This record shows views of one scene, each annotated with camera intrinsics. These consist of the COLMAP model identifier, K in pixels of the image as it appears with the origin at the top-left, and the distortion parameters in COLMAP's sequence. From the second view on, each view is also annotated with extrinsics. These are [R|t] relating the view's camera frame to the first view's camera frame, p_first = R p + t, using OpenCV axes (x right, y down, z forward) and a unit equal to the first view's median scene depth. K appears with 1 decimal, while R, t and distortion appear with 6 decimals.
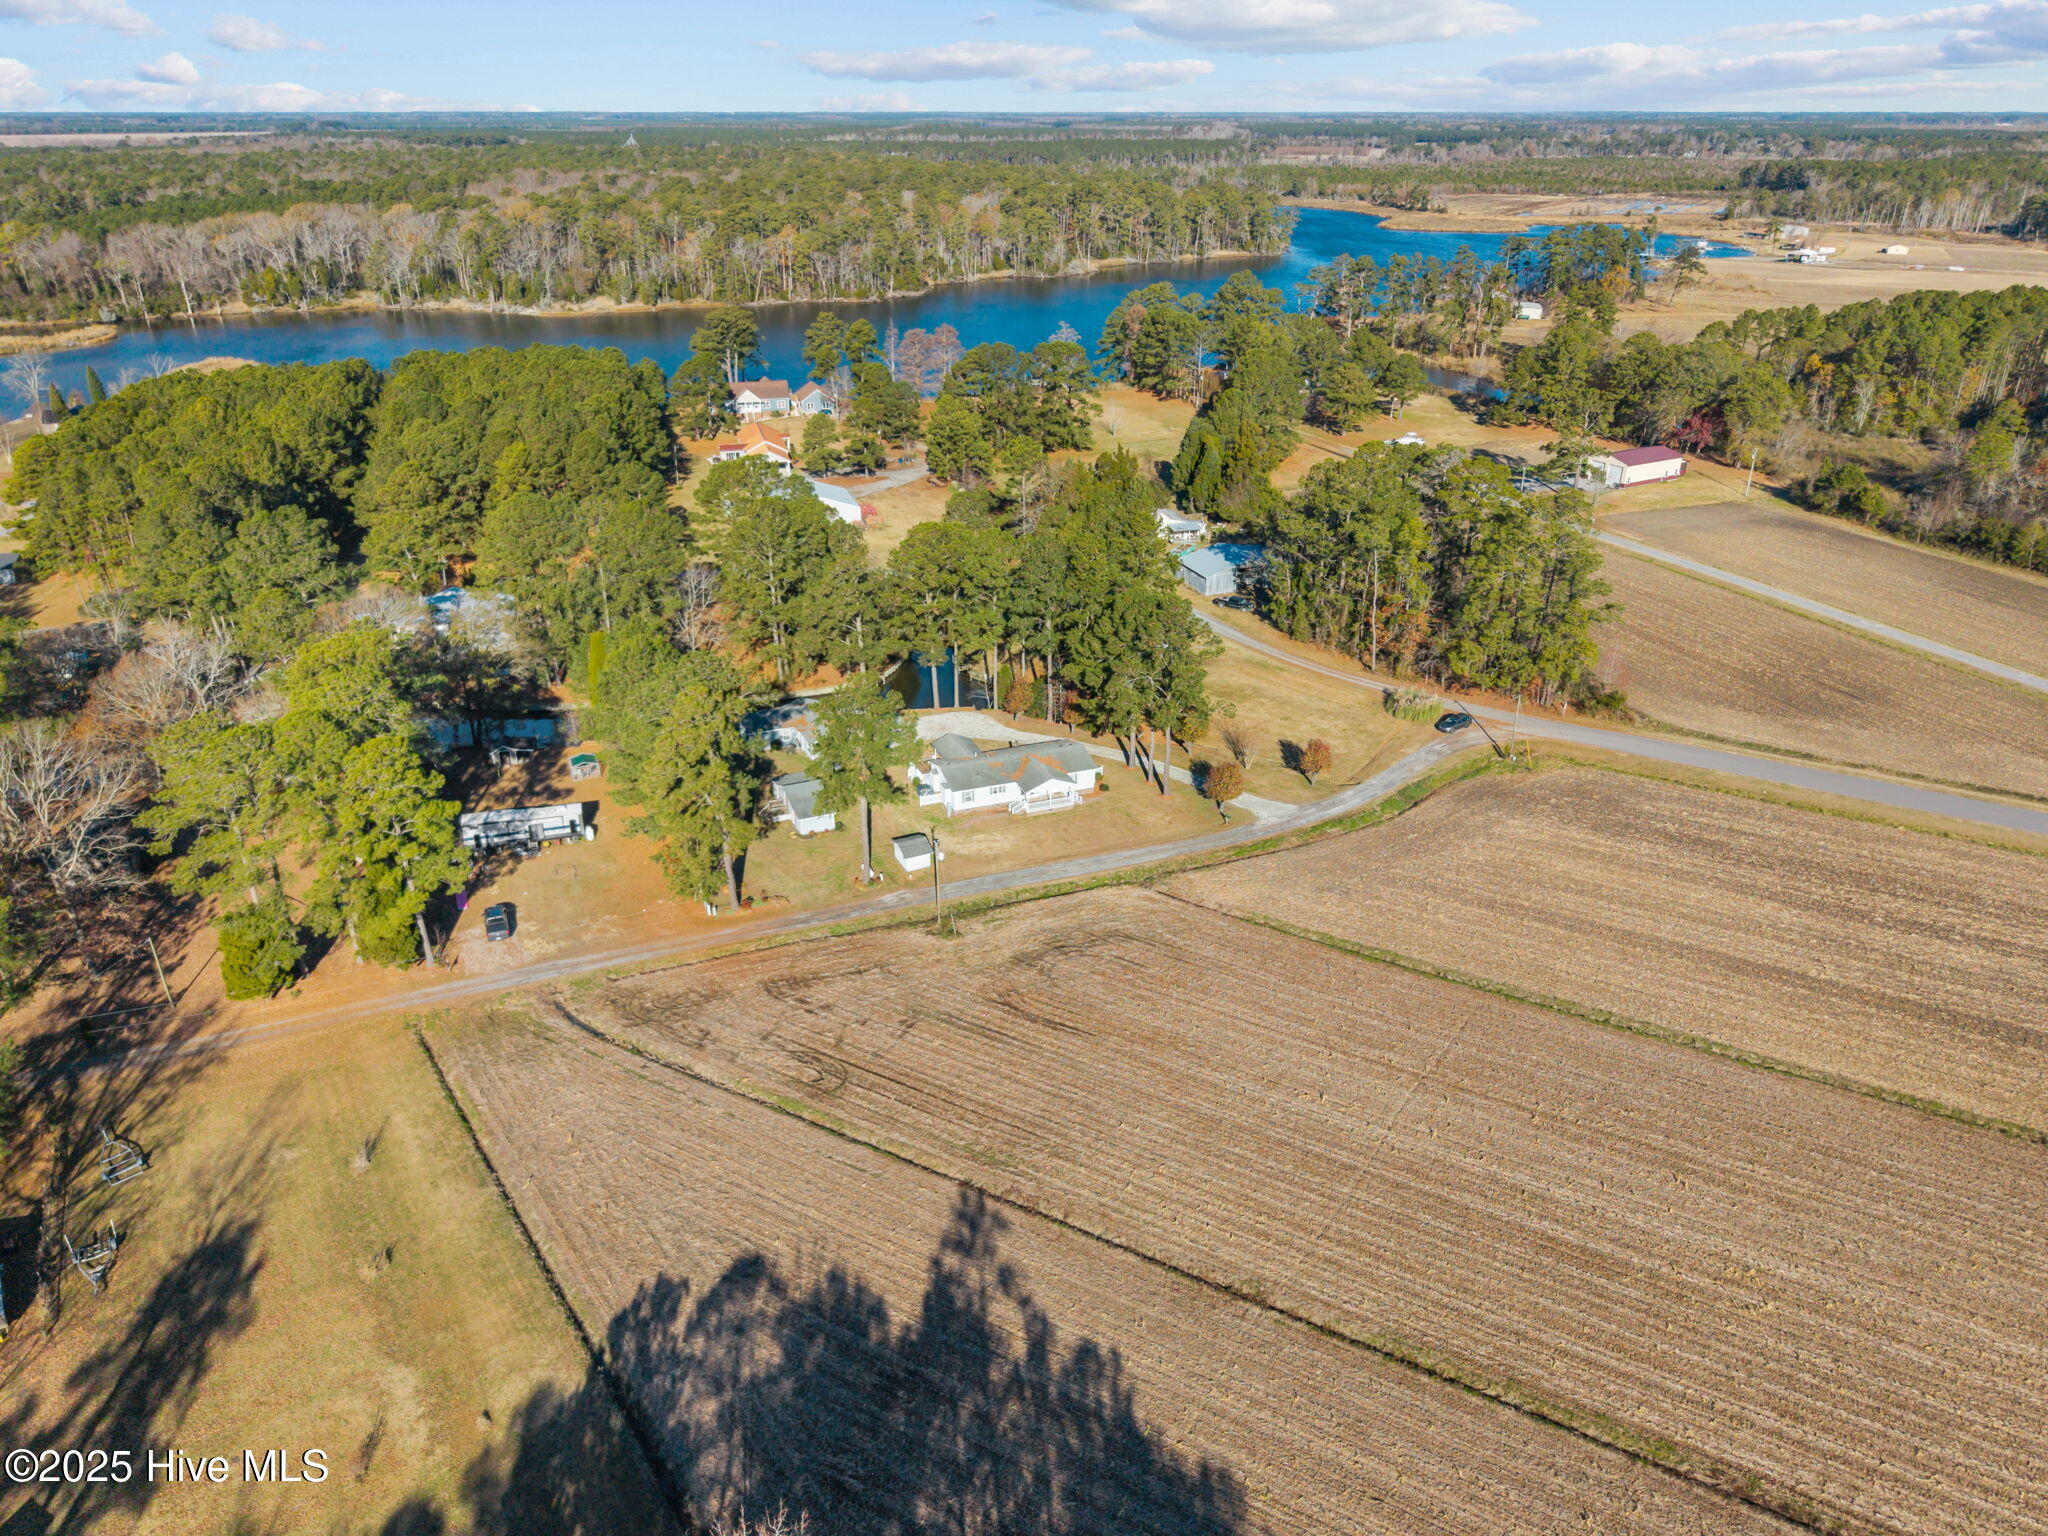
lens RADIAL K [[1406.3, 0, 1024.2], [0, 1406.3, 758.0], [0, 0, 1]] dist [0.004835, -0.003043]
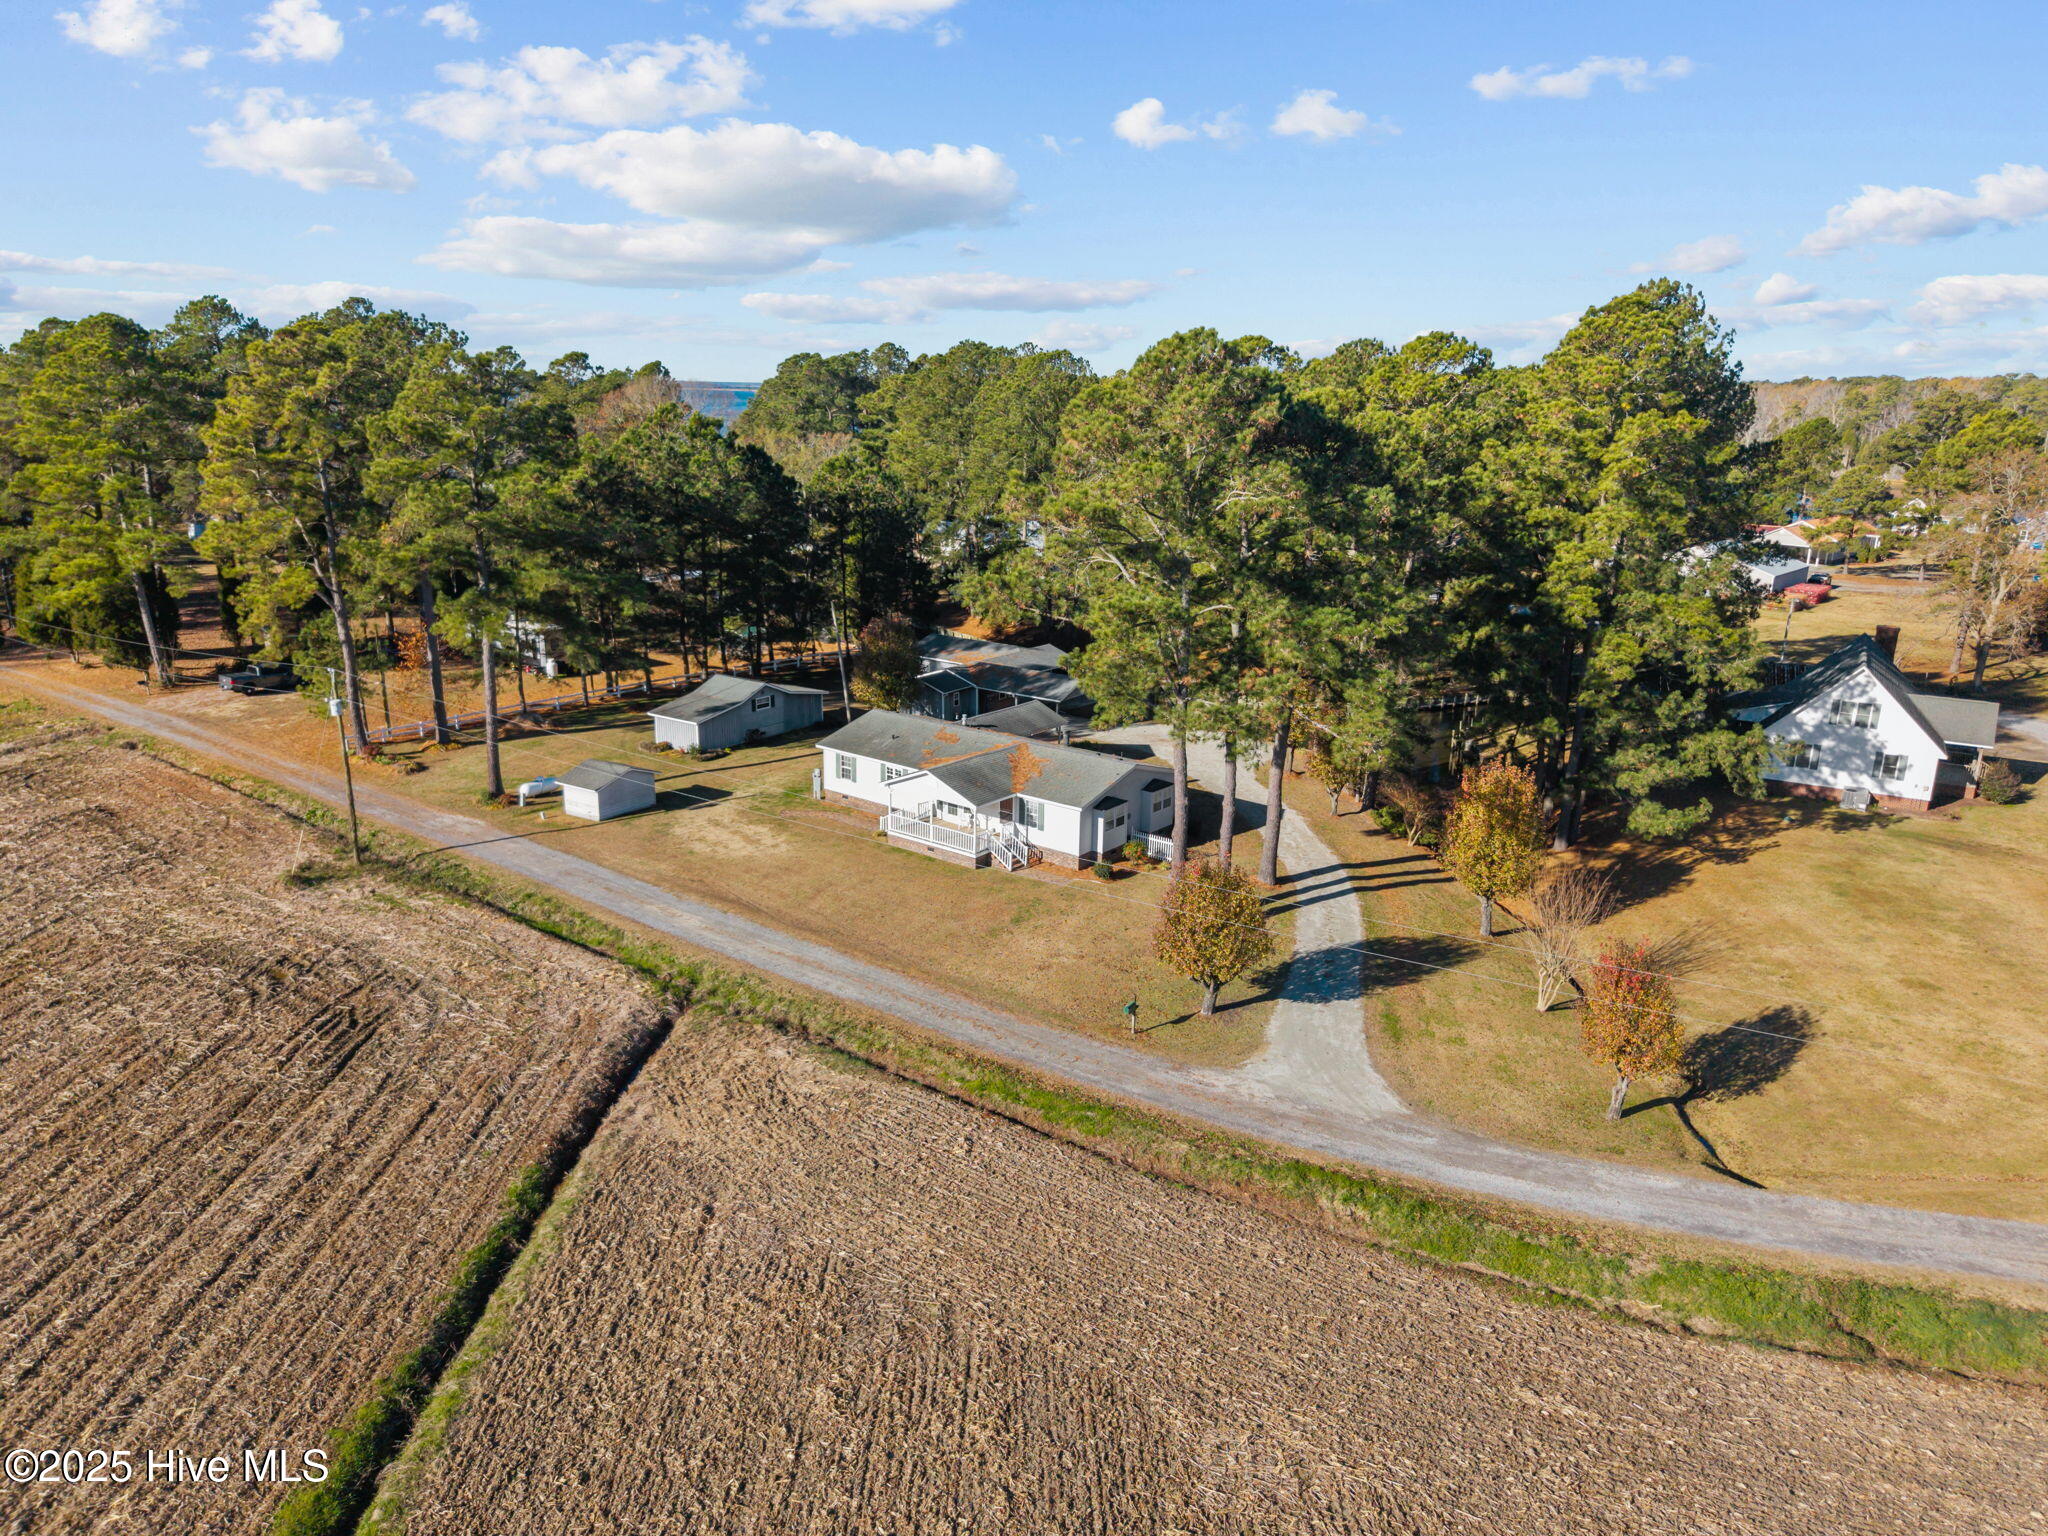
lens RADIAL K [[1406.3, 0, 1024.2], [0, 1406.3, 758.0], [0, 0, 1]] dist [0.004835, -0.003043]
pose [[0.506941, 0.229119, -0.830972, 0.378957], [-0.368718, 0.929017, 0.031213, -0.013279], [0.779139, 0.290571, 0.555437, 0.758054]]
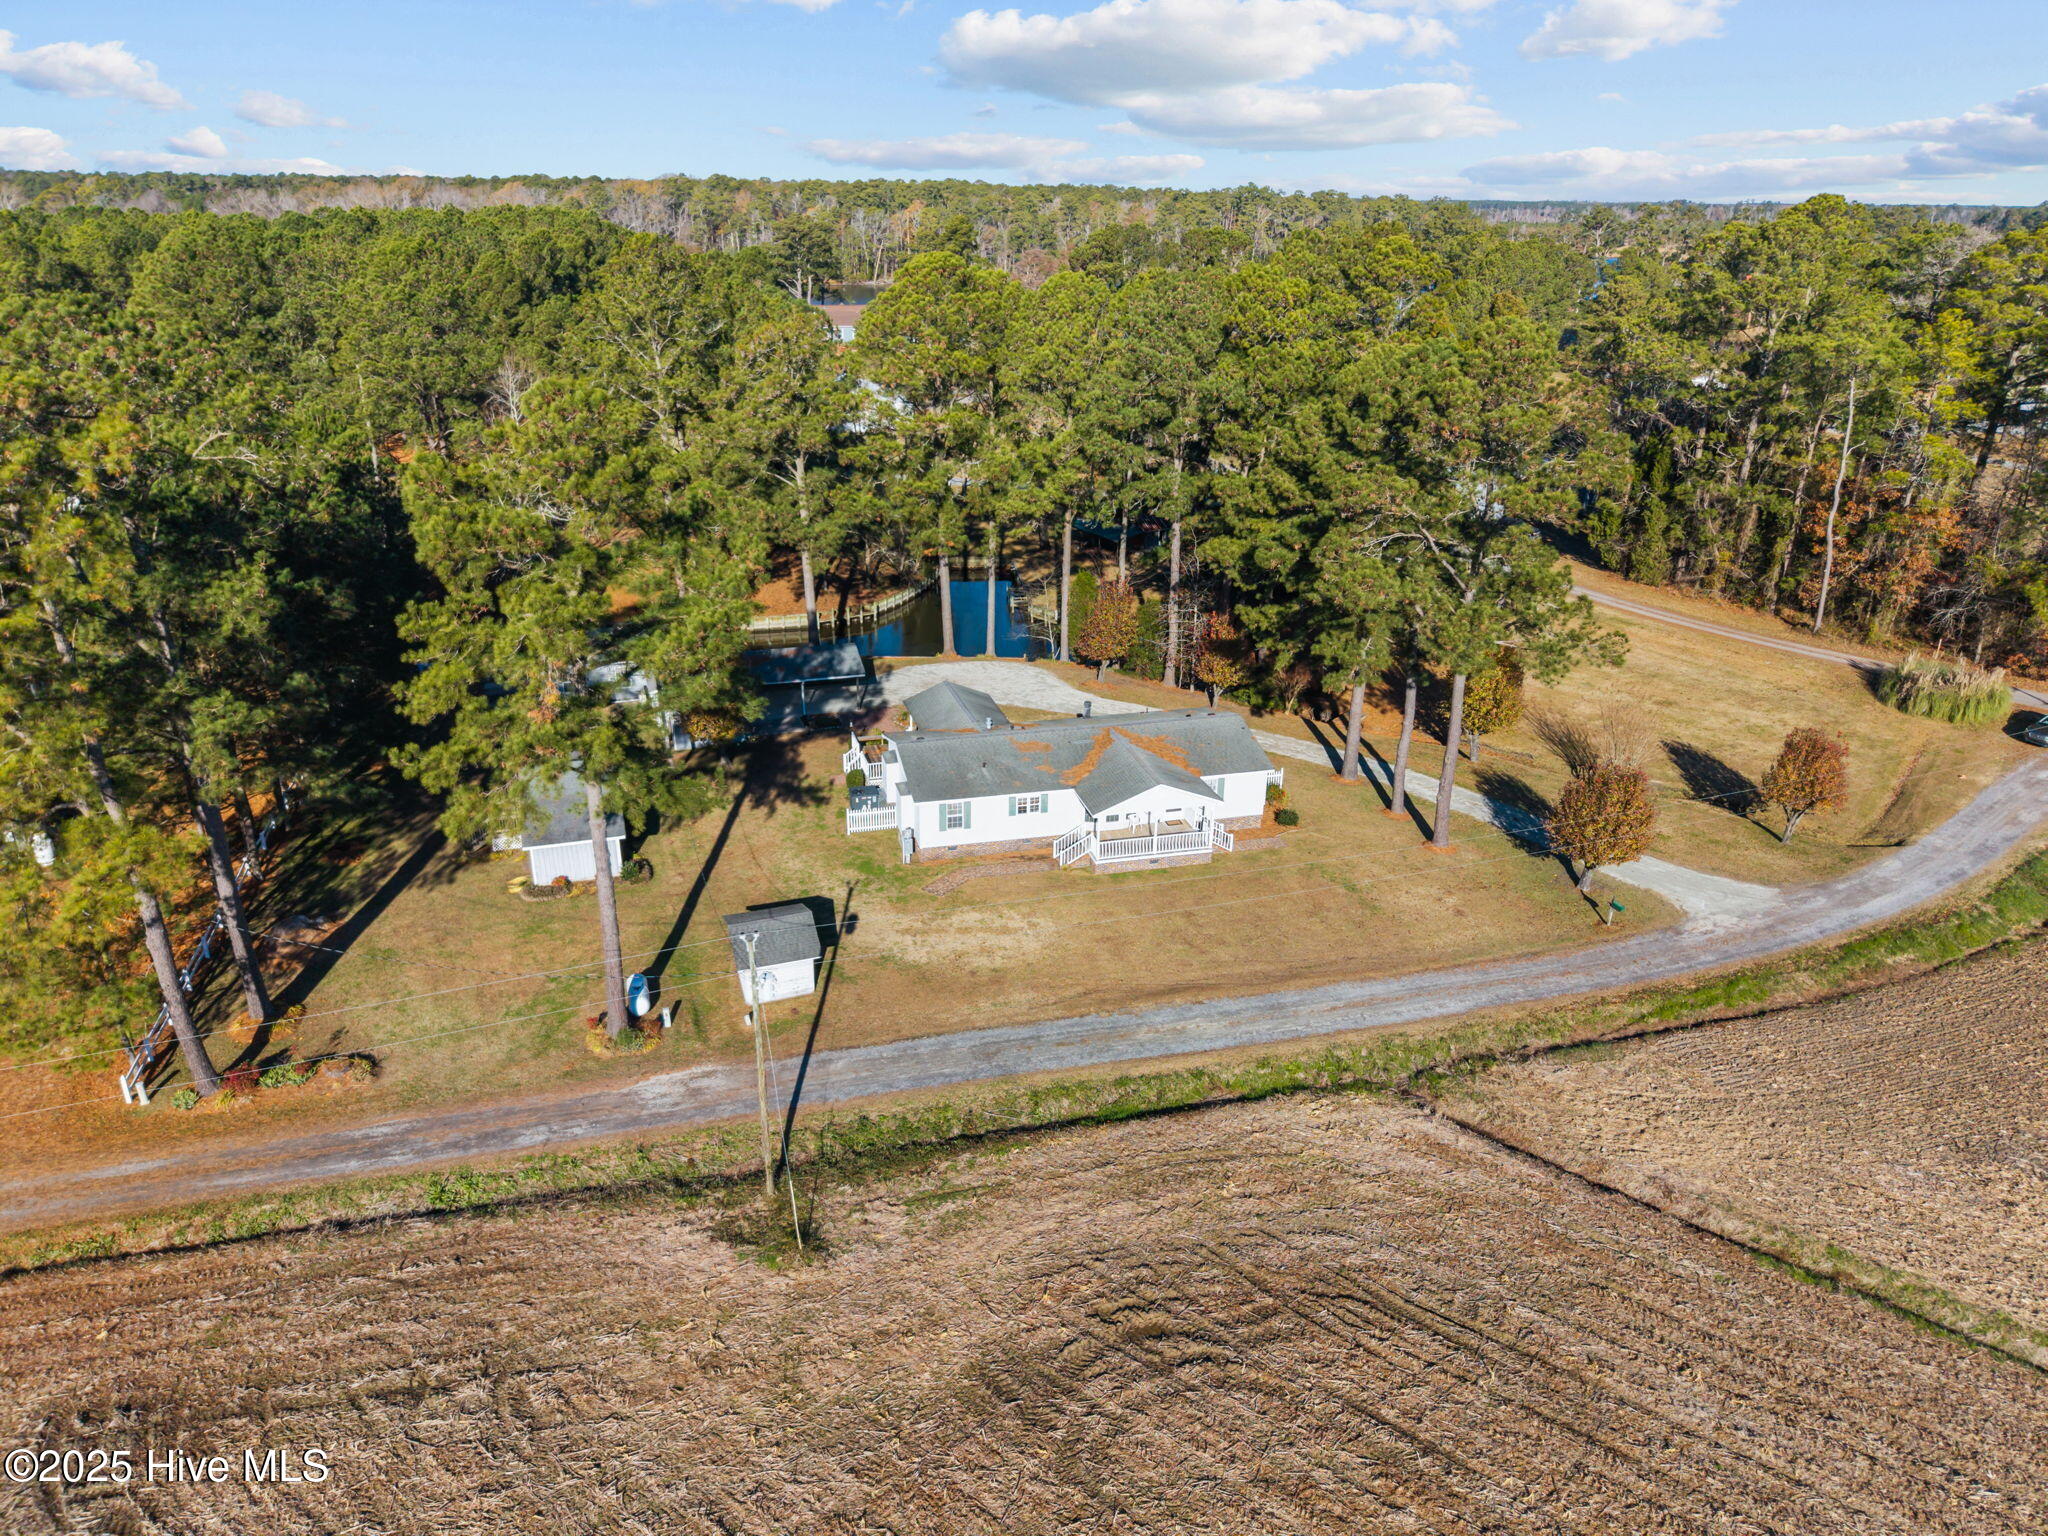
lens RADIAL K [[1406.3, 0, 1024.2], [0, 1406.3, 758.0], [0, 0, 1]] dist [0.004835, -0.003043]
pose [[0.994058, 0.053080, -0.095034, 0.017842], [-0.056947, 0.997636, -0.038456, 0.024226], [0.092769, 0.043639, 0.994731, 0.577249]]
